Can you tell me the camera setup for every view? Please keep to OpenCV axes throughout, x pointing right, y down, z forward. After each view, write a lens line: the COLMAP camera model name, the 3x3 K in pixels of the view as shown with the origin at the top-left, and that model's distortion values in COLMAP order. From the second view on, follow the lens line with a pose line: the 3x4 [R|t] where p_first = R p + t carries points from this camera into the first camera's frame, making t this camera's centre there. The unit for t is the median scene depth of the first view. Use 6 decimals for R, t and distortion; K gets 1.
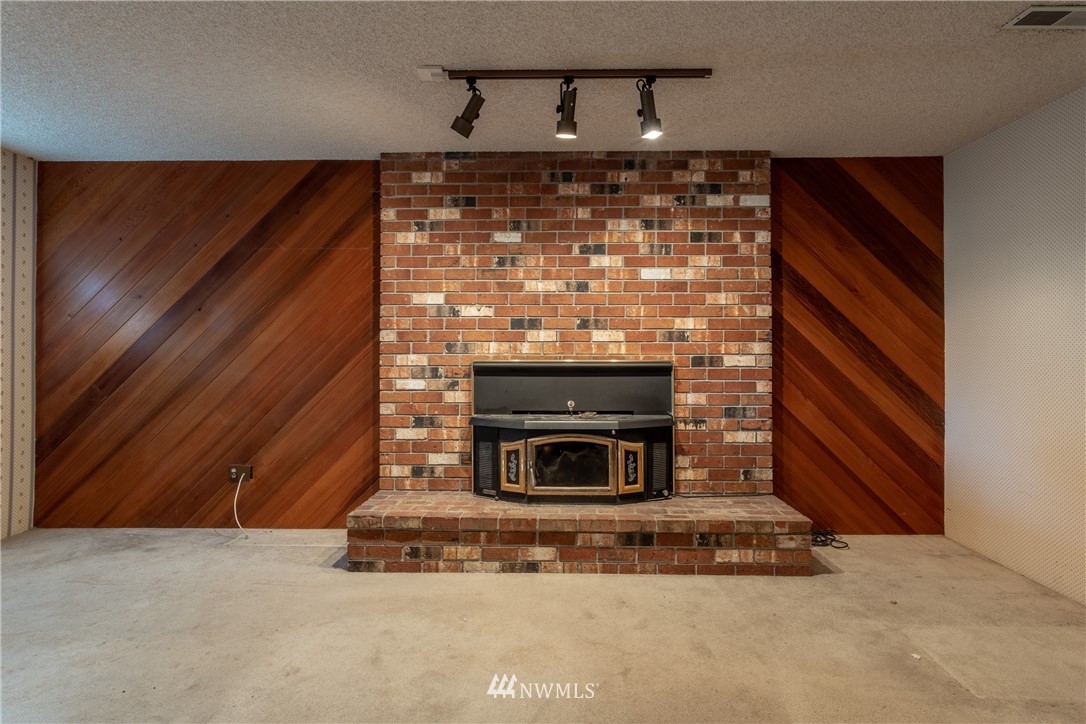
lens RADIAL K [[549.2, 0, 539.6], [0, 549.2, 349.9], [0, 0, 1]] dist [-0.002141, 0.005694]
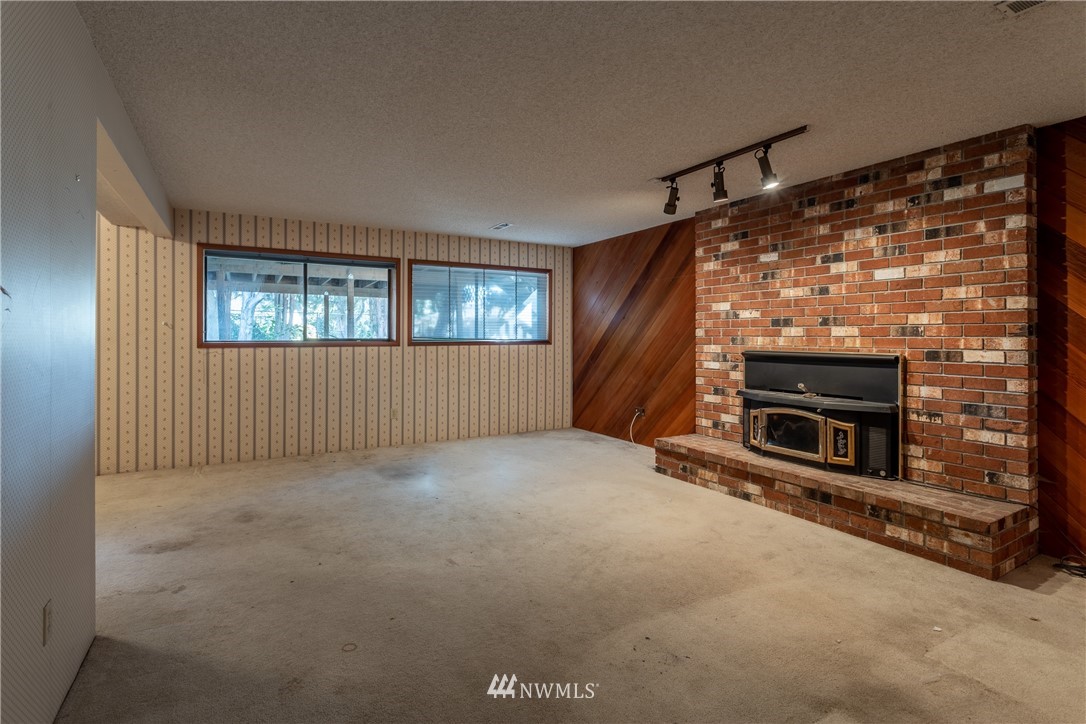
lens RADIAL K [[549.2, 0, 548.5], [0, 549.2, 356.7], [0, 0, 1]] dist [-0.002141, 0.005694]
pose [[0.522040, 0.032332, -0.852308, 0.792889], [-0.004995, 0.999380, 0.034852, -0.009420], [0.852906, -0.013937, 0.521878, -0.144197]]
